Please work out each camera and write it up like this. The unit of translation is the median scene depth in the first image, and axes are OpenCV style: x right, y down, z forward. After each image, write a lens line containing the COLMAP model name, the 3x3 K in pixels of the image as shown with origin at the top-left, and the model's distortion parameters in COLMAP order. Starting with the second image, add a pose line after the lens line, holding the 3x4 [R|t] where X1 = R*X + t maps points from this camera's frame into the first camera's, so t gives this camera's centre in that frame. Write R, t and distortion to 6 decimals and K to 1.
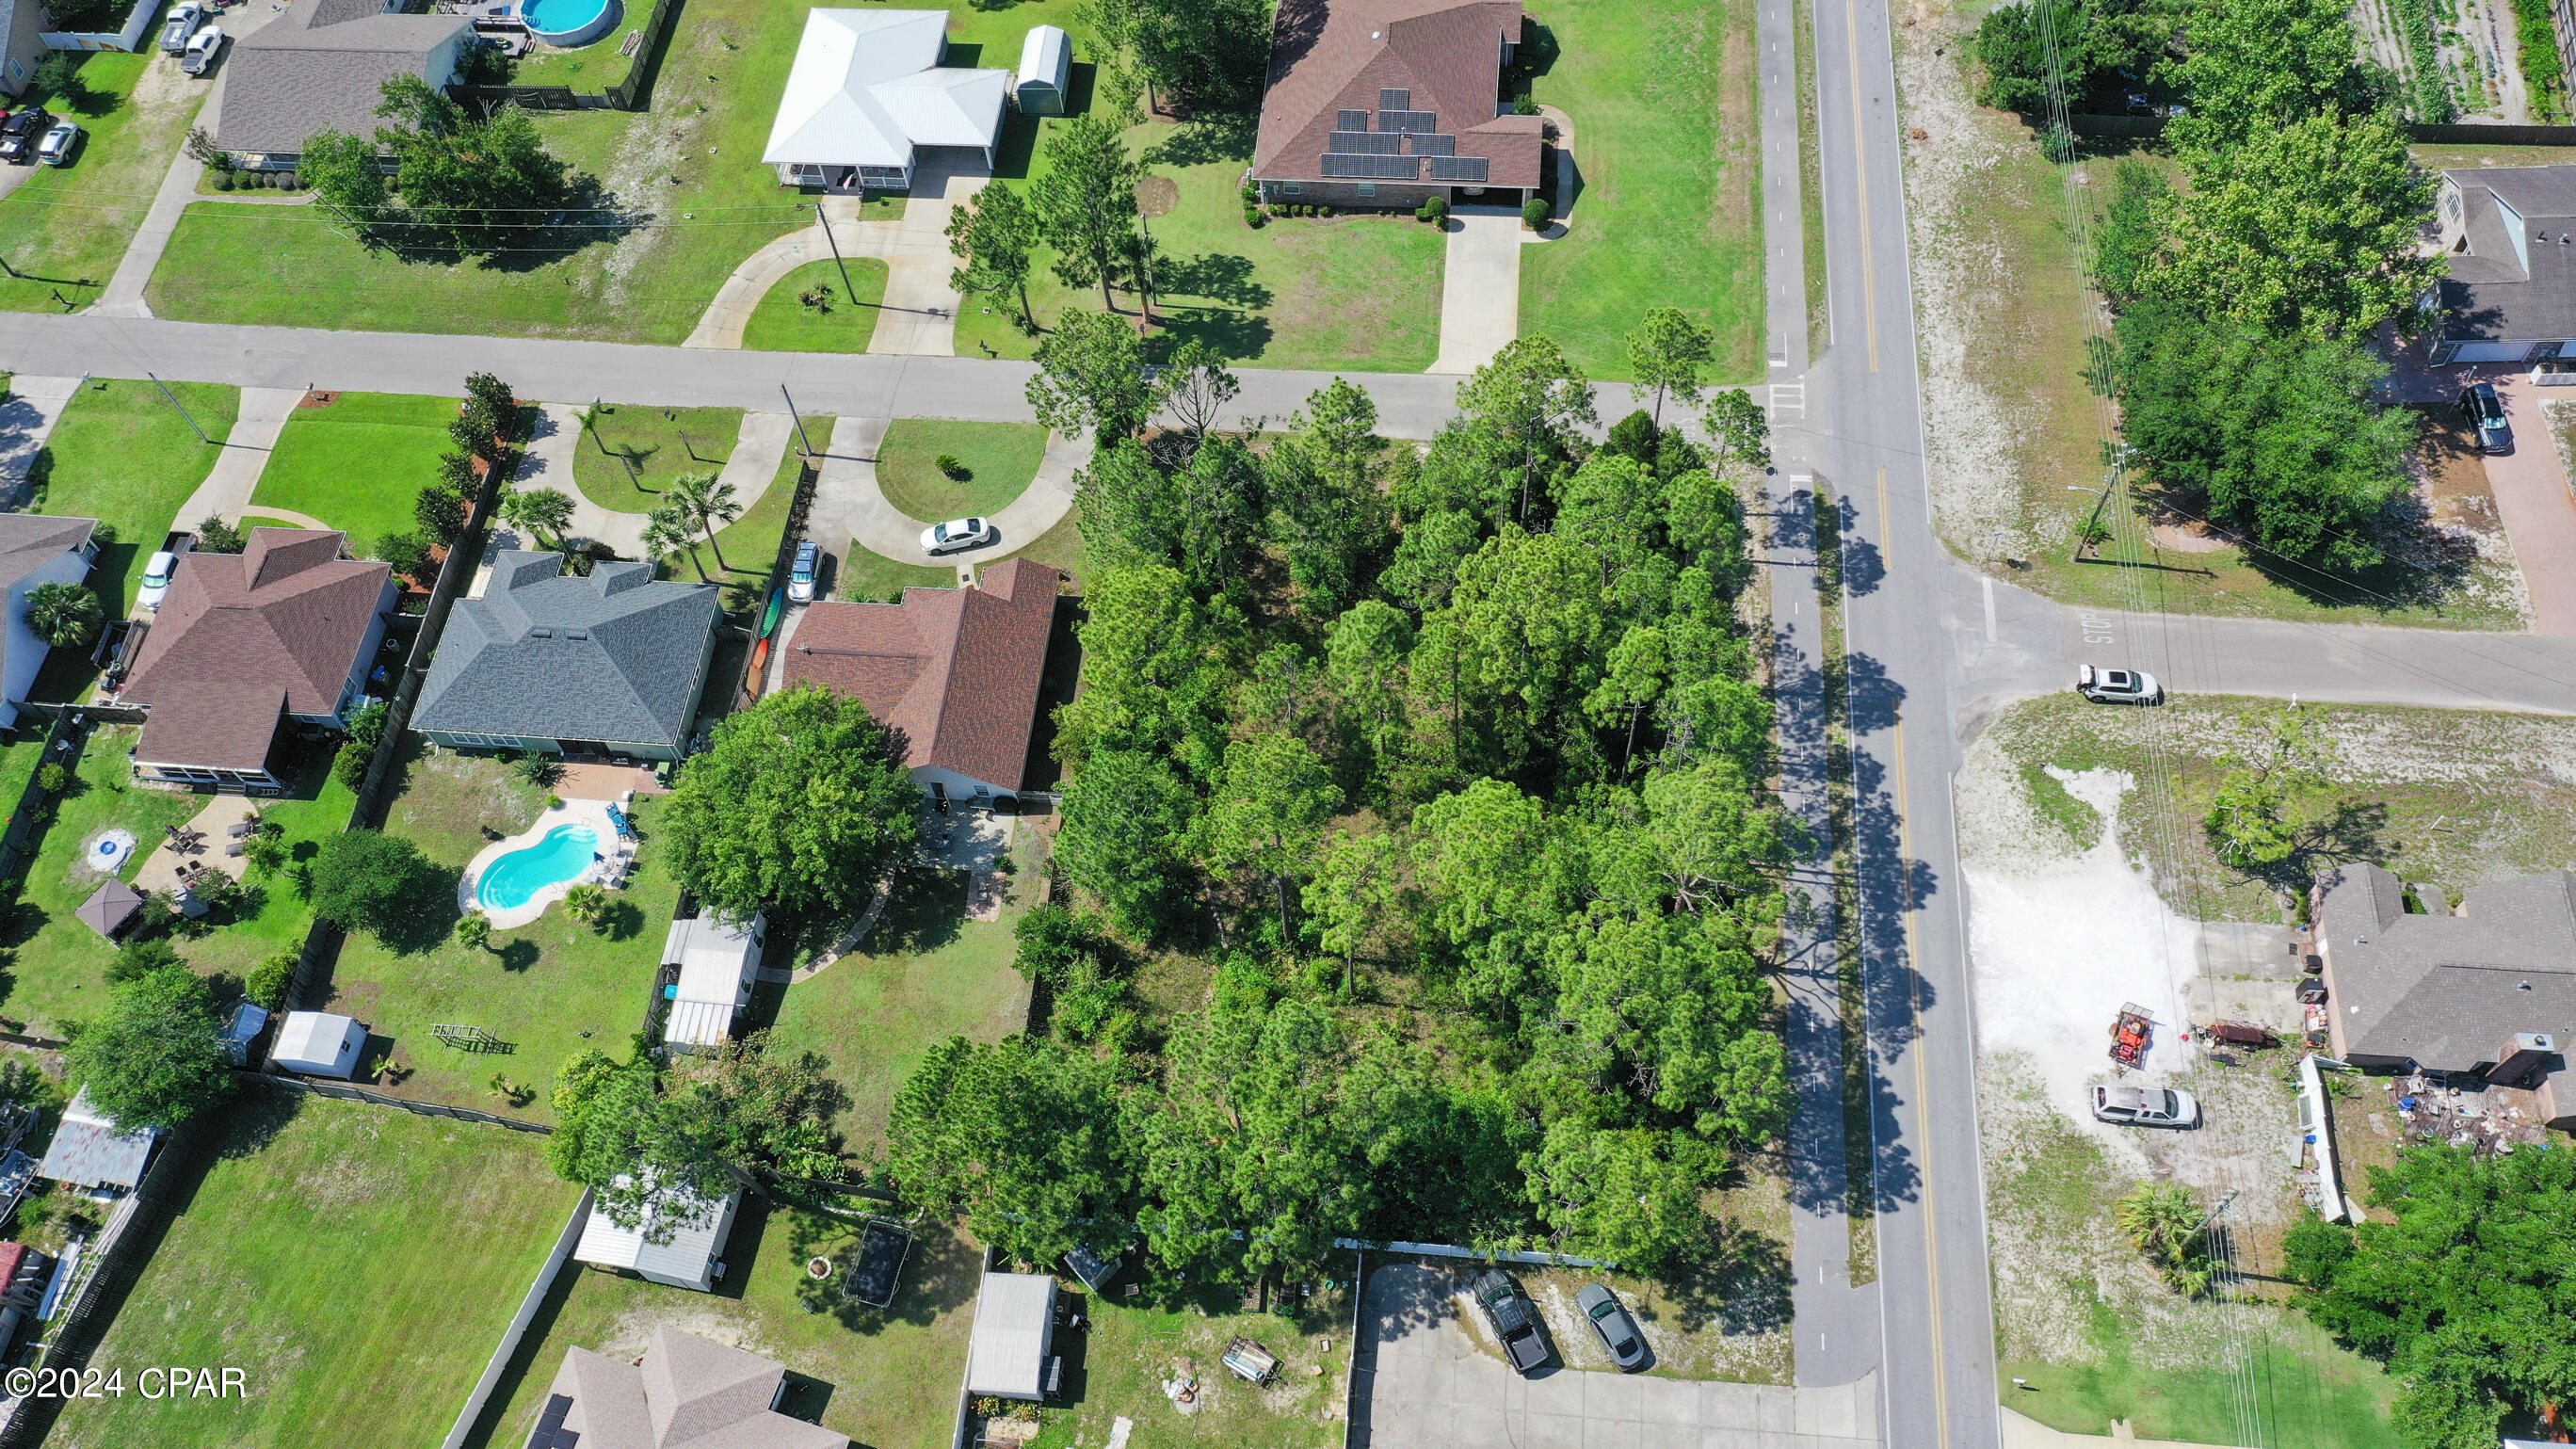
lens RADIAL K [[2006.0, 0, 1288.0], [0, 2006.0, 724.5], [0, 0, 1]] dist [-0.011006, -0.001513]
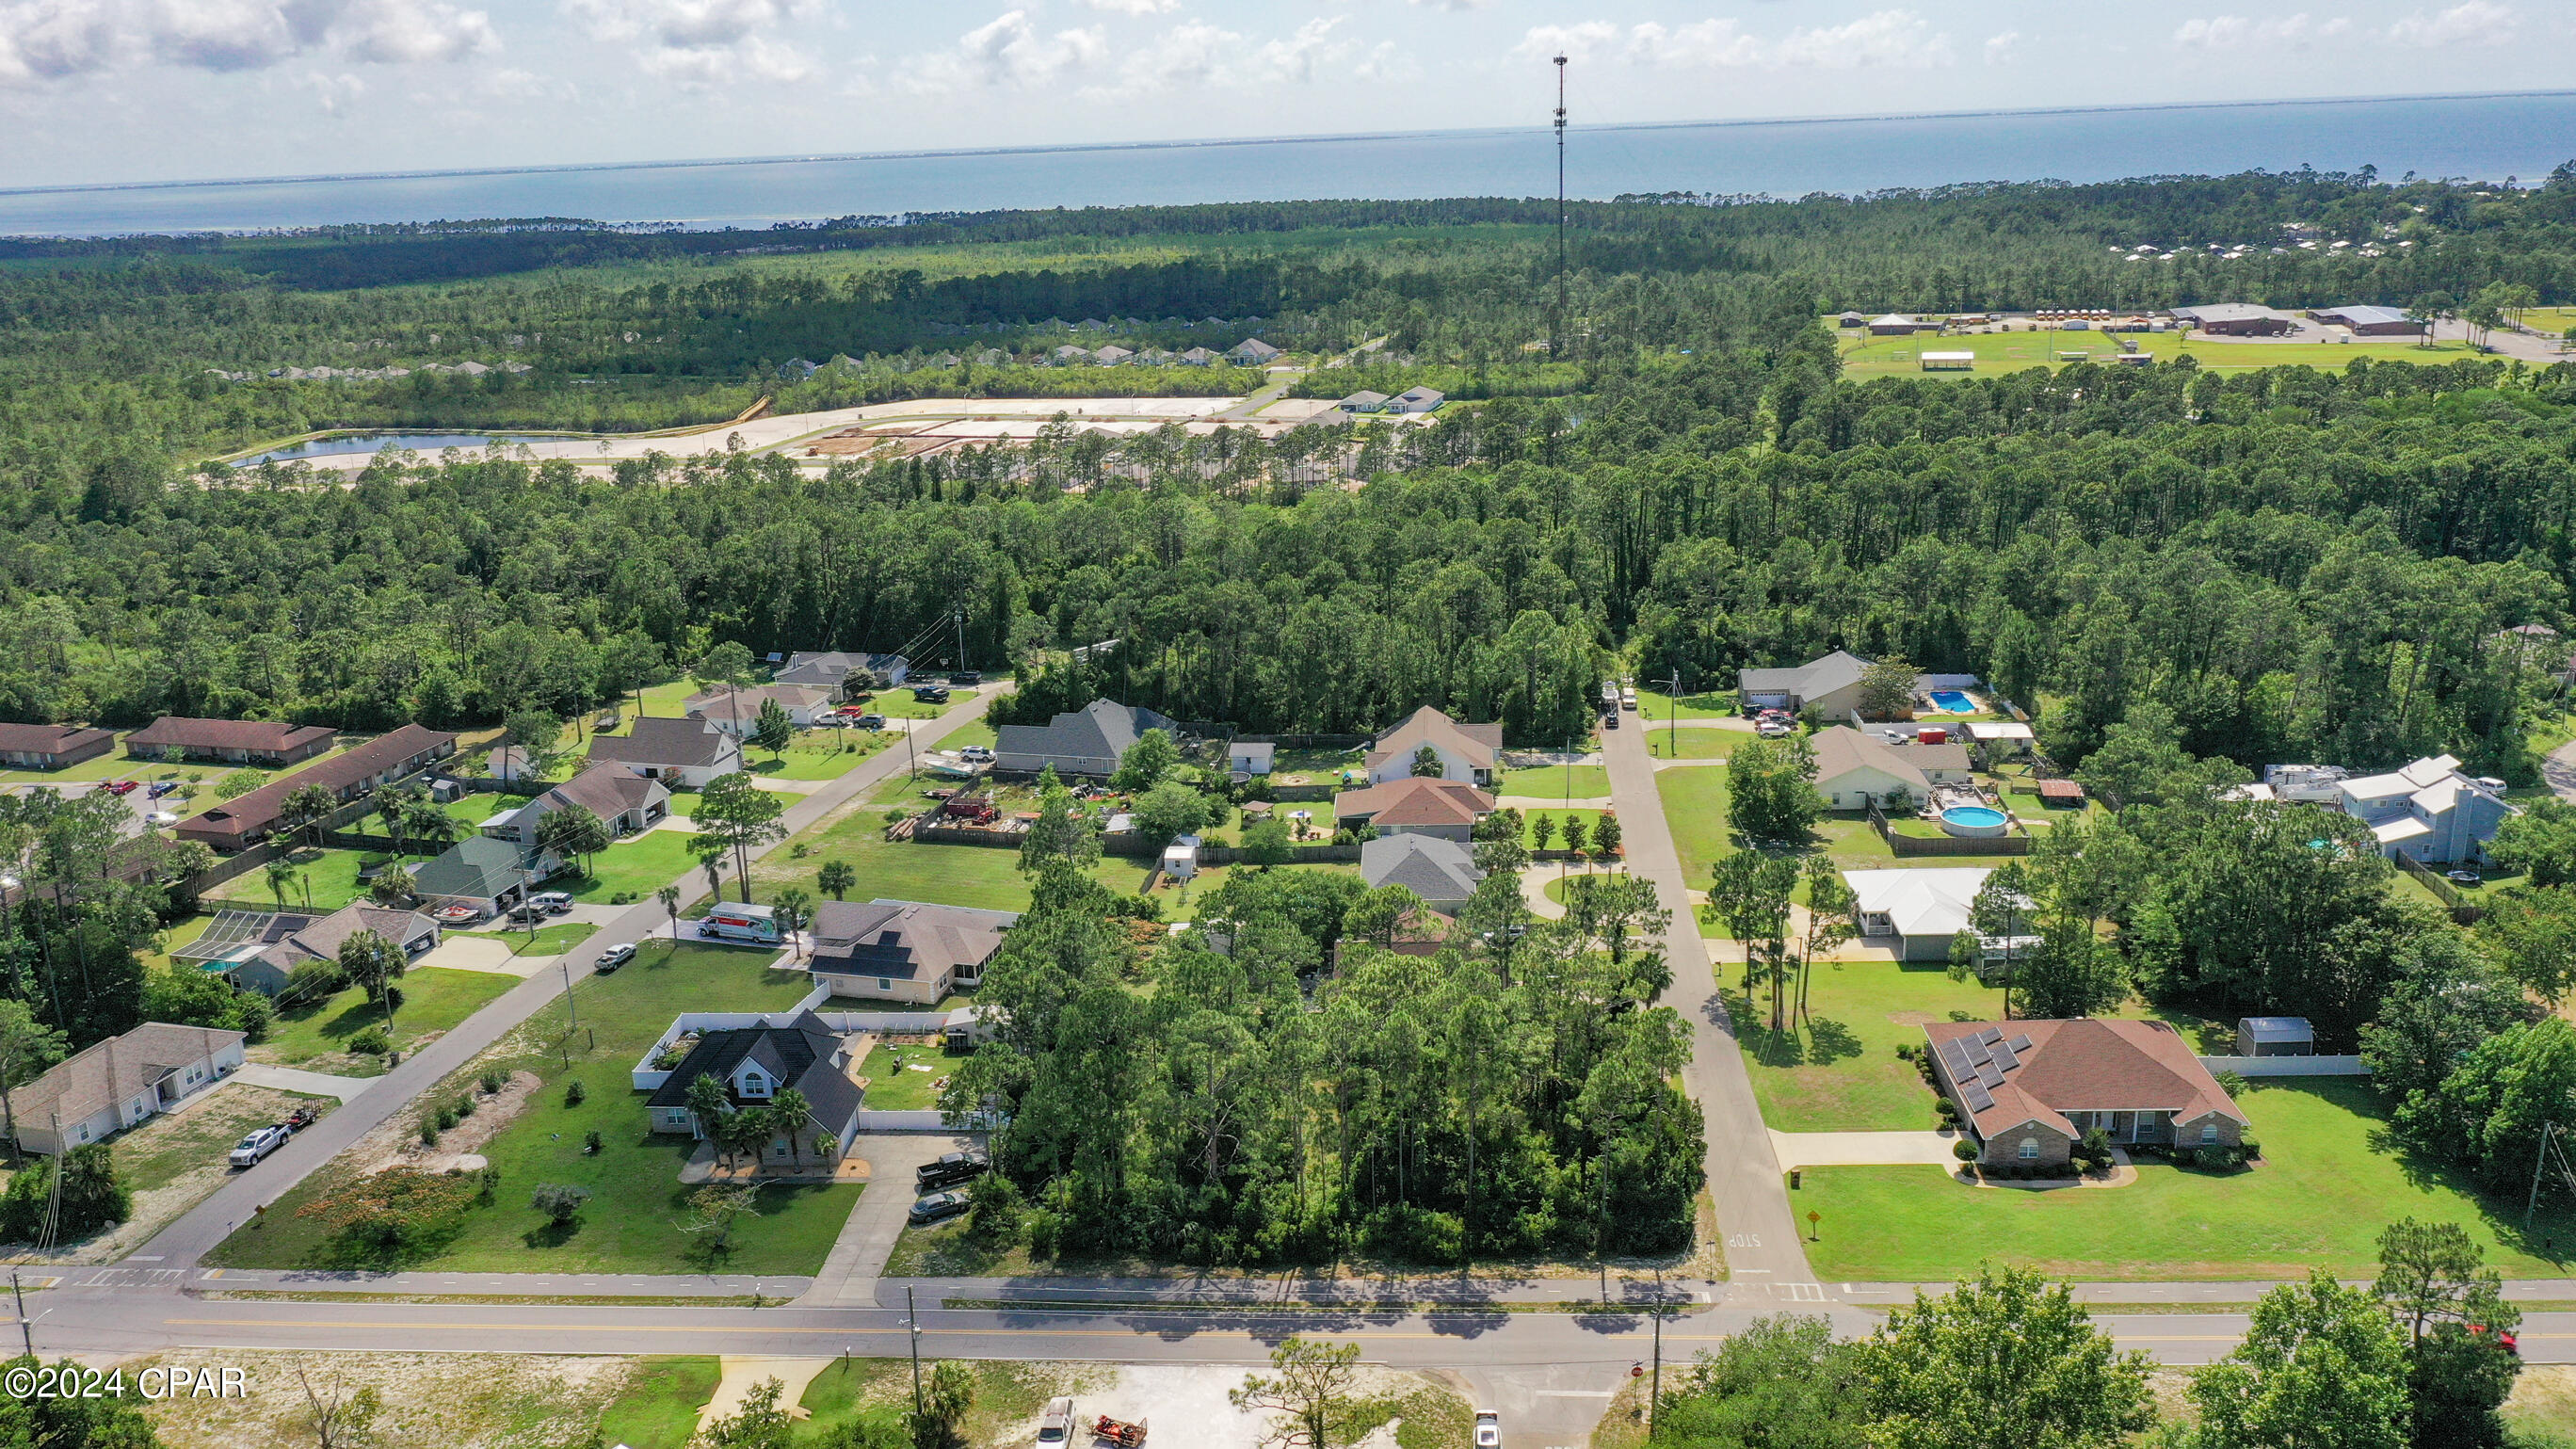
lens RADIAL K [[2006.0, 0, 1288.0], [0, 2006.0, 724.5], [0, 0, 1]] dist [-0.011006, -0.001513]
pose [[0.031281, 0.335280, -0.941599, 1.238290], [-0.840714, 0.518329, 0.156634, -0.282233], [0.540574, 0.786716, 0.298088, 0.359647]]
